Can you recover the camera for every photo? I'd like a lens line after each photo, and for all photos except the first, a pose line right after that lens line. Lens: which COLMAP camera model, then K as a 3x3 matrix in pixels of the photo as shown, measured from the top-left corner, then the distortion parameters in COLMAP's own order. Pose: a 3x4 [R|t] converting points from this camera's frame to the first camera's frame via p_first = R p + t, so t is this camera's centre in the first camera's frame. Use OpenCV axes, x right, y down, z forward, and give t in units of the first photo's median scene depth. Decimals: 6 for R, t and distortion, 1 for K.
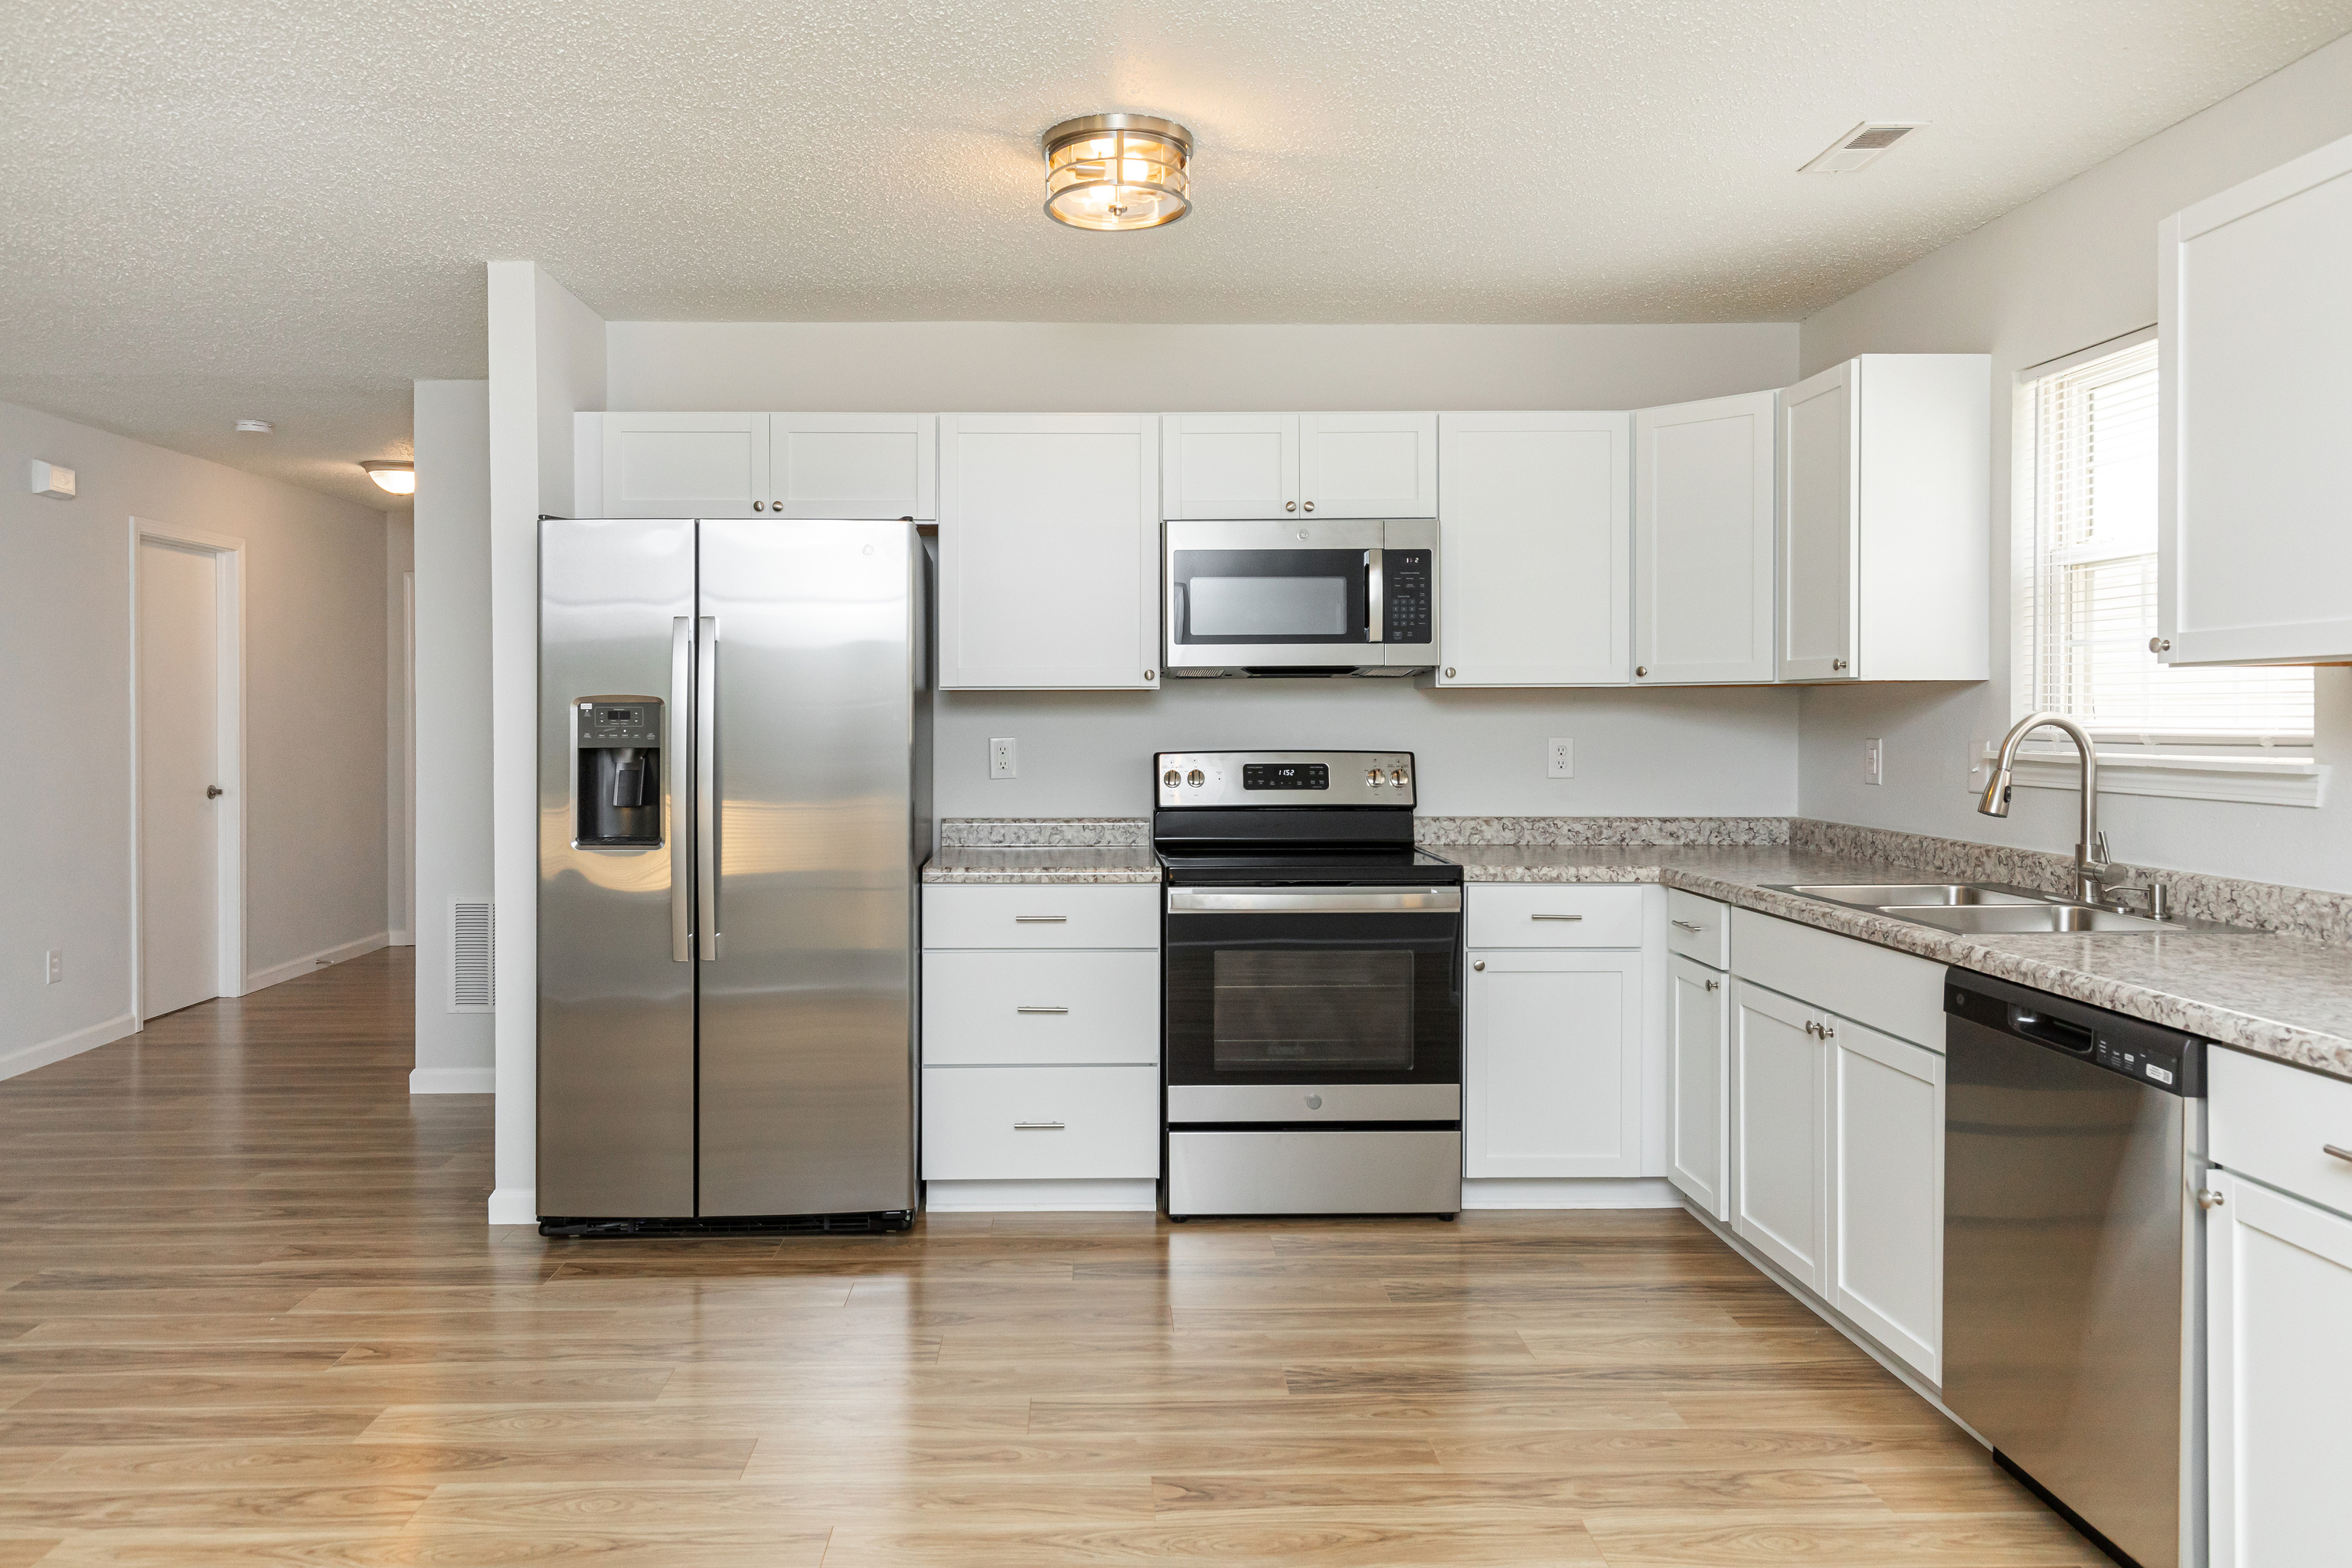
lens RADIAL K [[1593.1, 0, 1103.4], [0, 1593.1, 742.7], [0, 0, 1]] dist [0.008229, -0.005578]
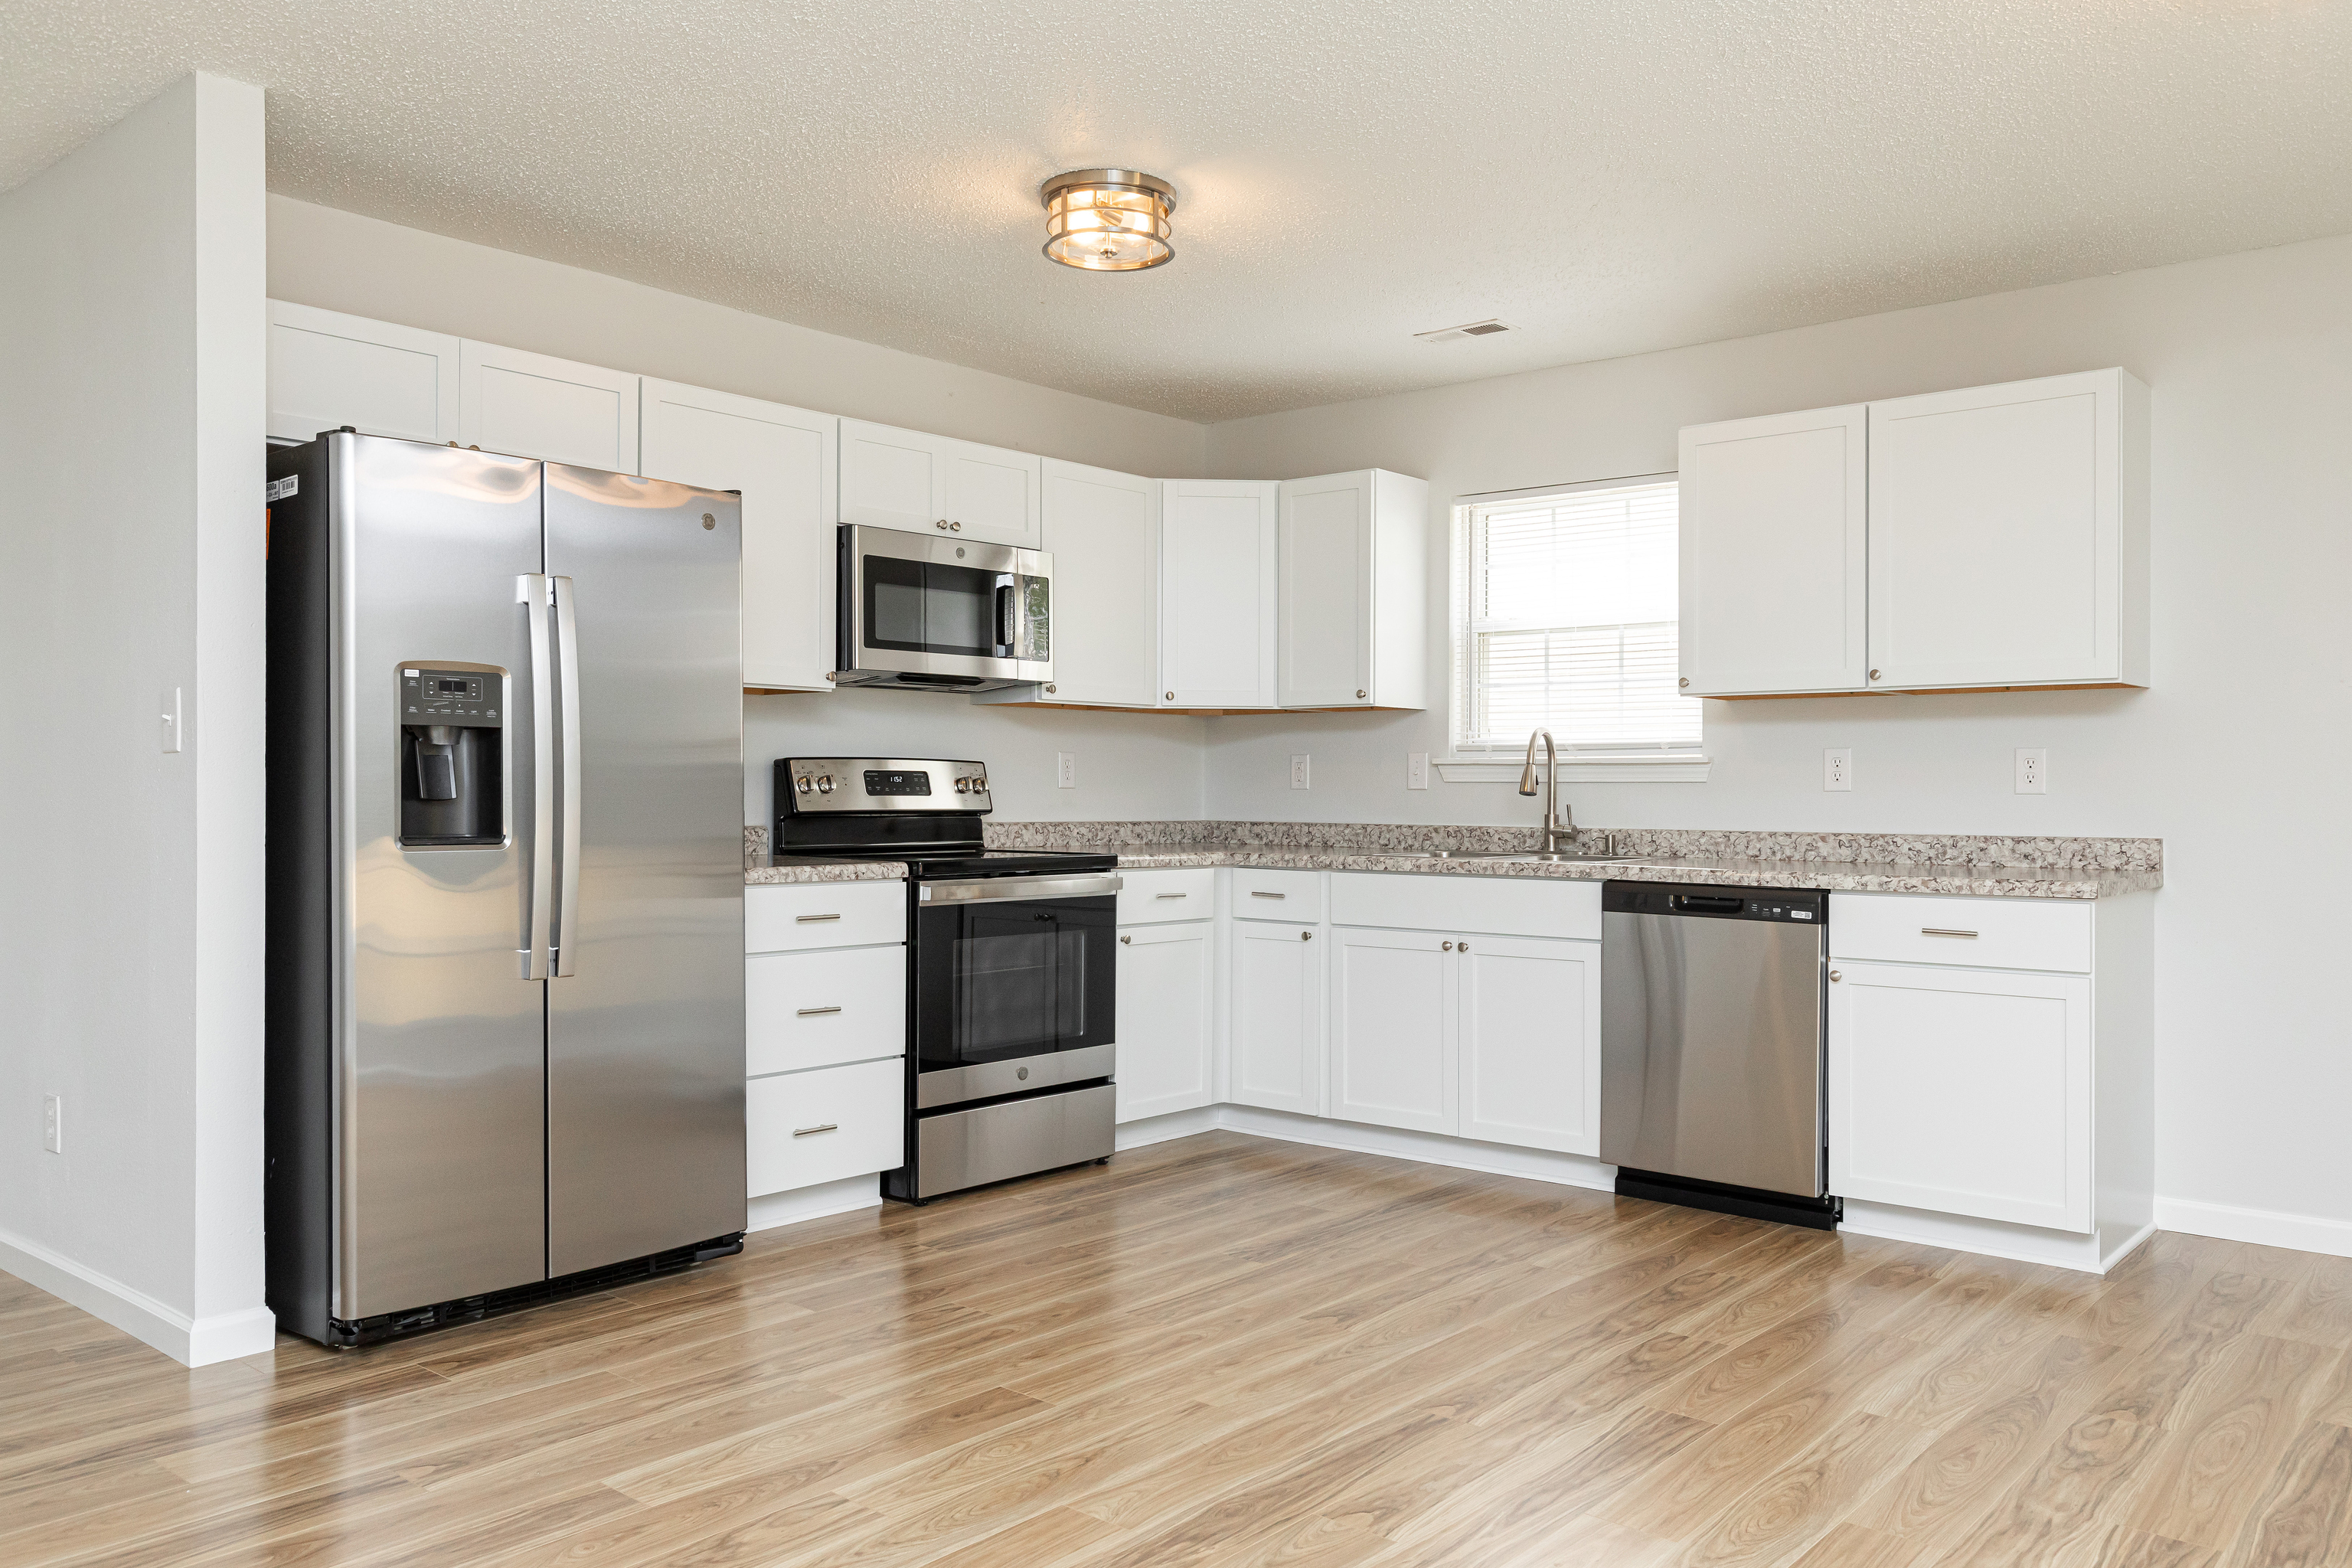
lens RADIAL K [[1751.1, 0, 1223.6], [0, 1751.1, 799.2], [0, 0, 1]] dist [0.007571, -0.007147]
pose [[0.658398, 0.001808, 0.752668, -0.728505], [0.007101, 0.999938, -0.008614, 0.051879], [-0.752636, 0.011016, 0.658344, 0.109016]]
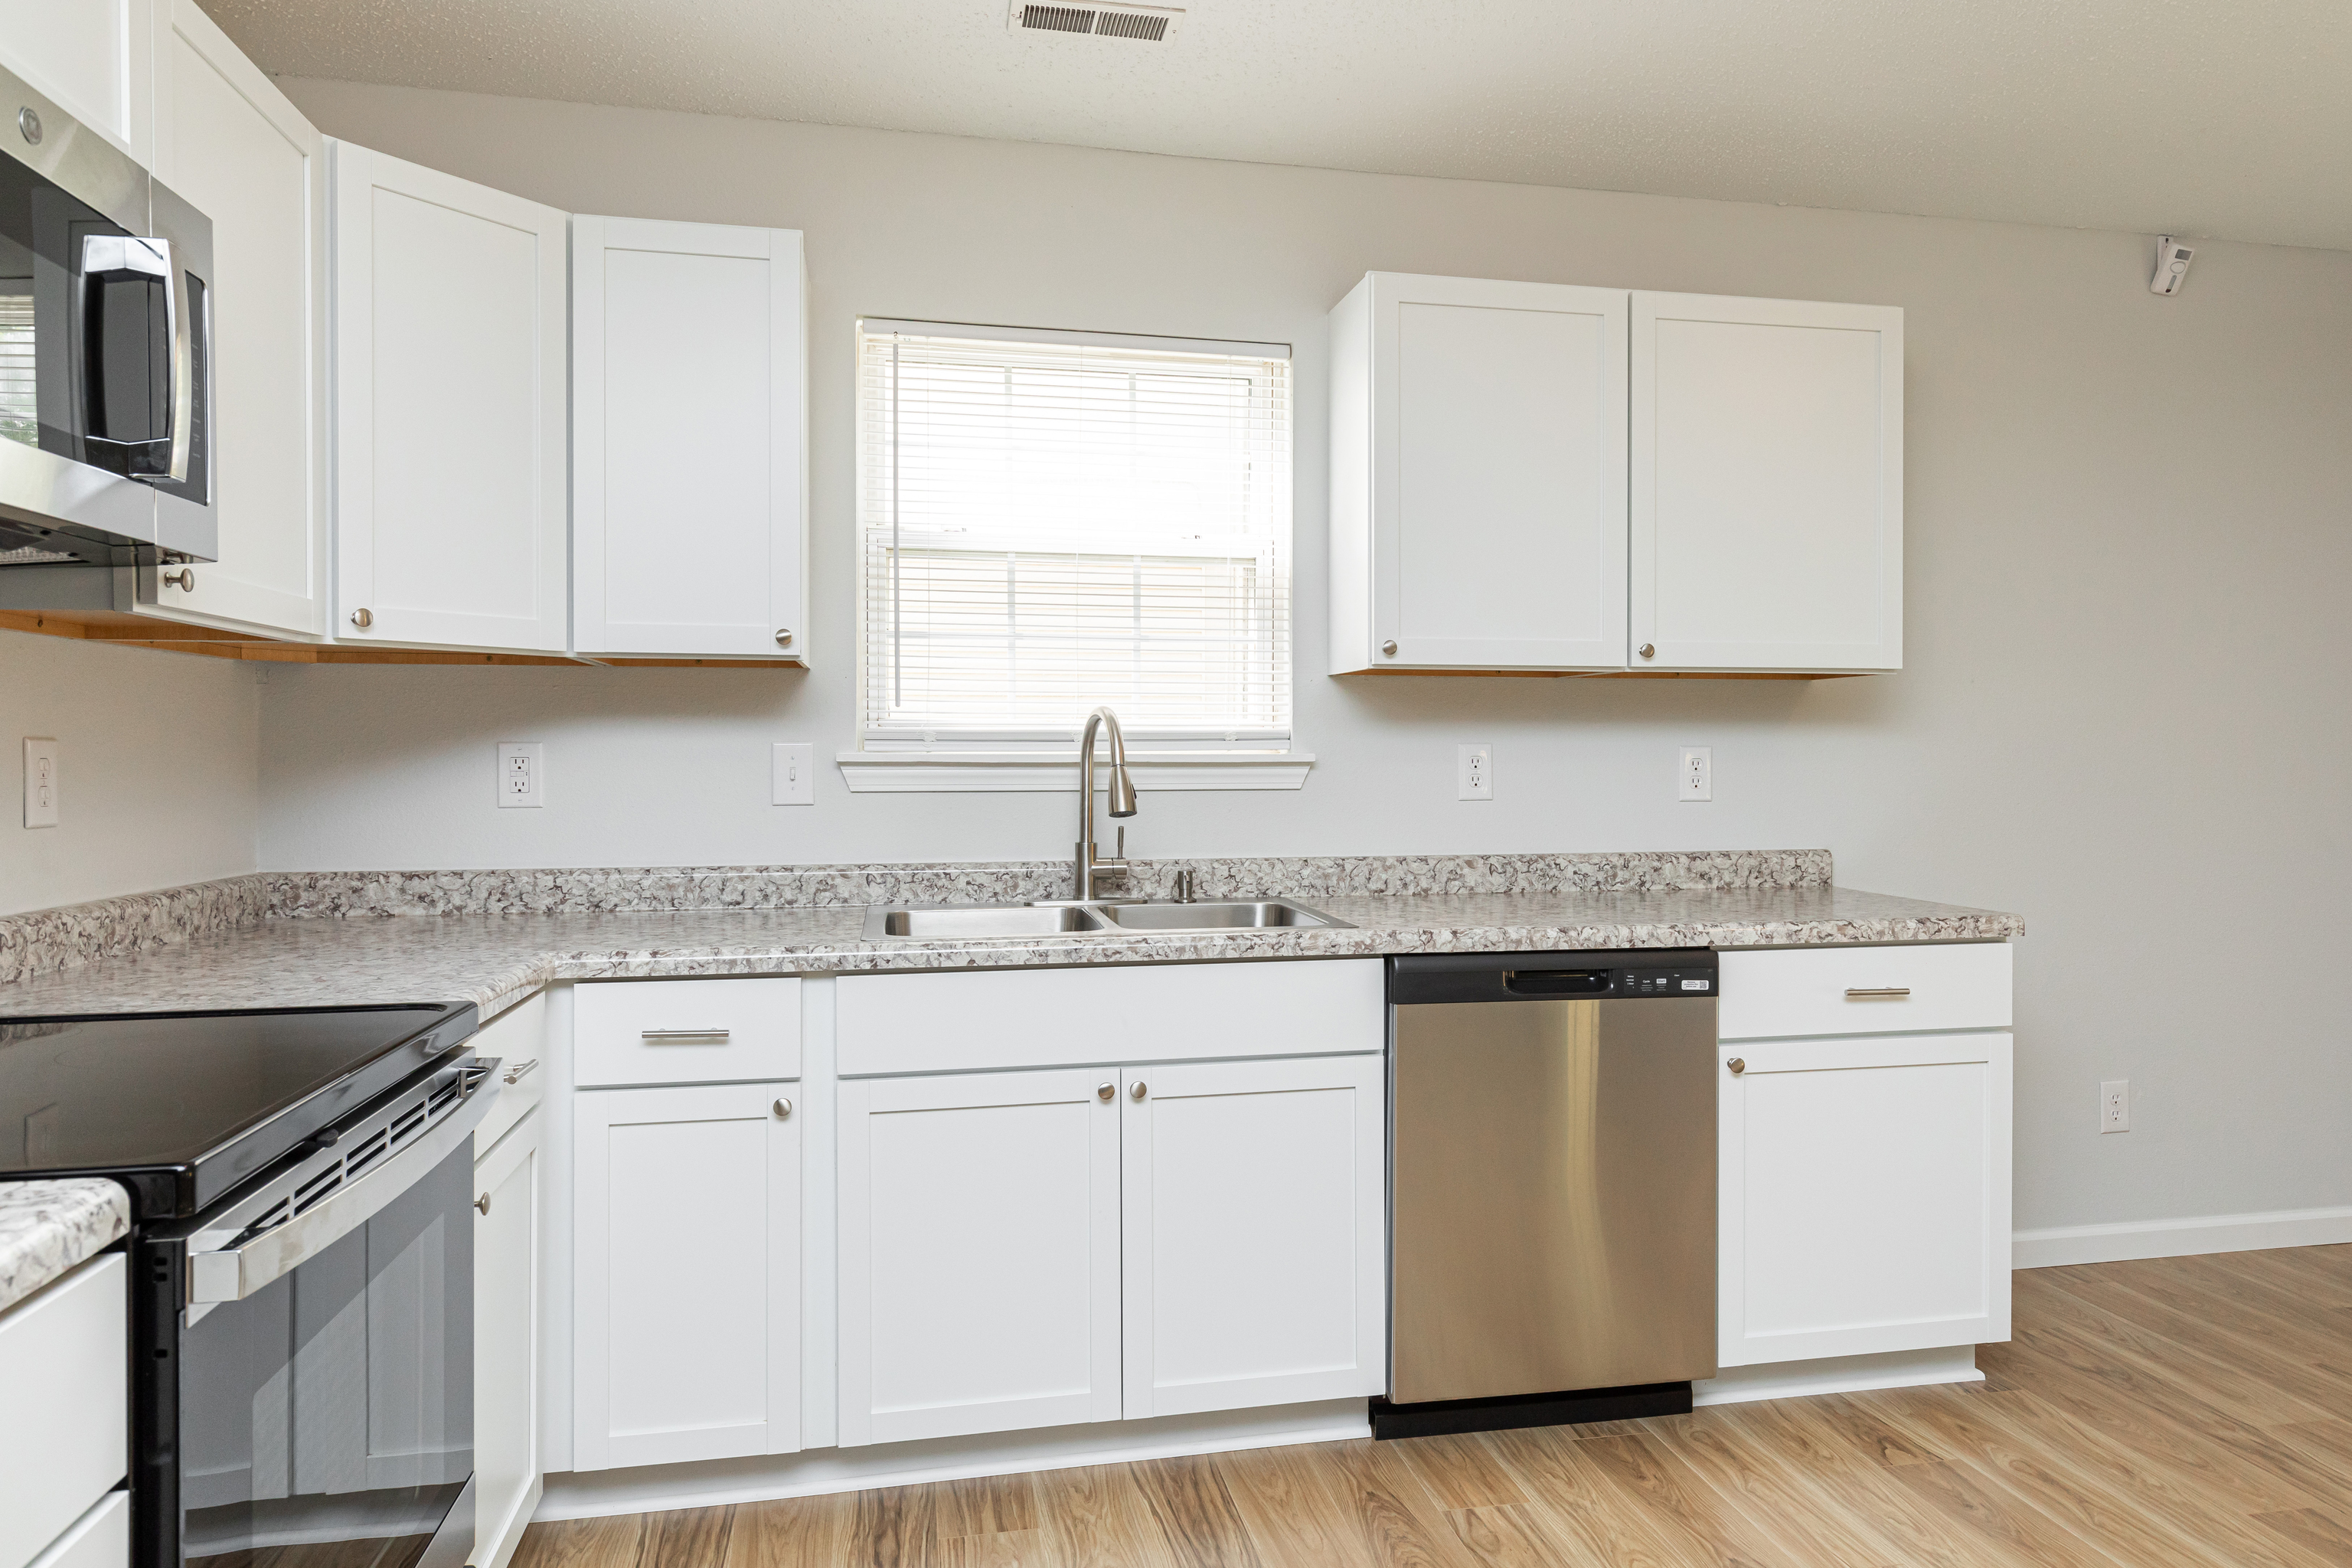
lens RADIAL K [[1556.7, 0, 1247.6], [0, 1556.7, 744.0], [0, 0, 1]] dist [0.003810, -0.006133]
pose [[-0.191912, 0.009024, 0.981371, -0.285907], [0.018202, 0.999818, -0.005634, 0.008991], [-0.981243, 0.016781, -0.192041, 0.920310]]
